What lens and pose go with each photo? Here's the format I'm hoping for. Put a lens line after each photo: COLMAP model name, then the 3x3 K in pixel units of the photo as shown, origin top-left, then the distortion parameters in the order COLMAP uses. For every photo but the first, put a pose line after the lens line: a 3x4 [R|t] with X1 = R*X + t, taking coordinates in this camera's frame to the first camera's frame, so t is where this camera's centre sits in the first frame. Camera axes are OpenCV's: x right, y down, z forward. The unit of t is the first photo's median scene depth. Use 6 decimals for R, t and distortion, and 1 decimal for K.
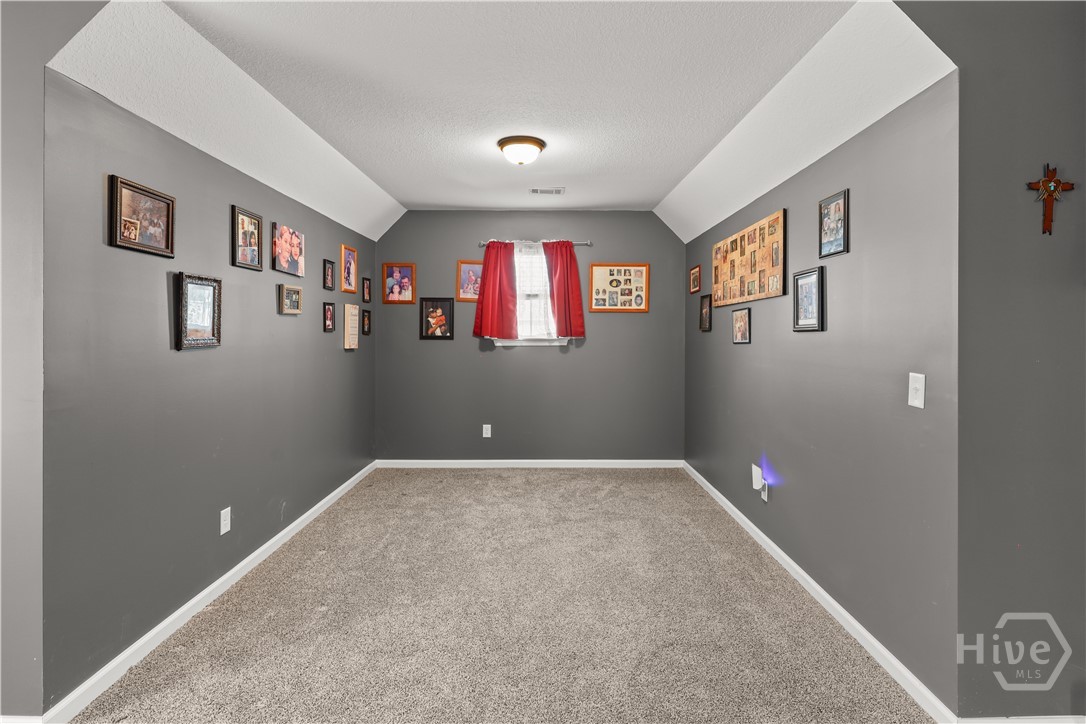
lens RADIAL K [[511.3, 0, 543.5], [0, 511.3, 336.3], [0, 0, 1]] dist [0.001085, 0.000106]
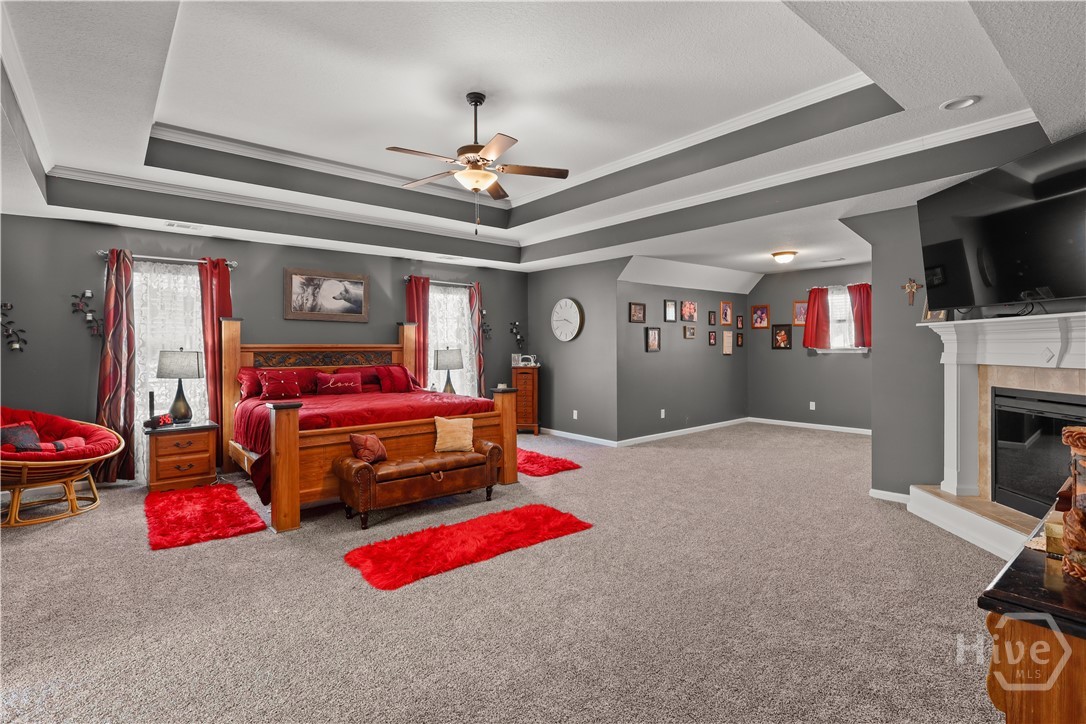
lens RADIAL K [[511.3, 0, 543.5], [0, 511.3, 336.3], [0, 0, 1]] dist [0.001085, 0.000106]
pose [[0.633226, -0.022850, -0.773629, 0.624370], [0.004302, 0.999653, -0.026004, 0.004314], [0.773955, 0.013138, 0.633105, -0.702267]]
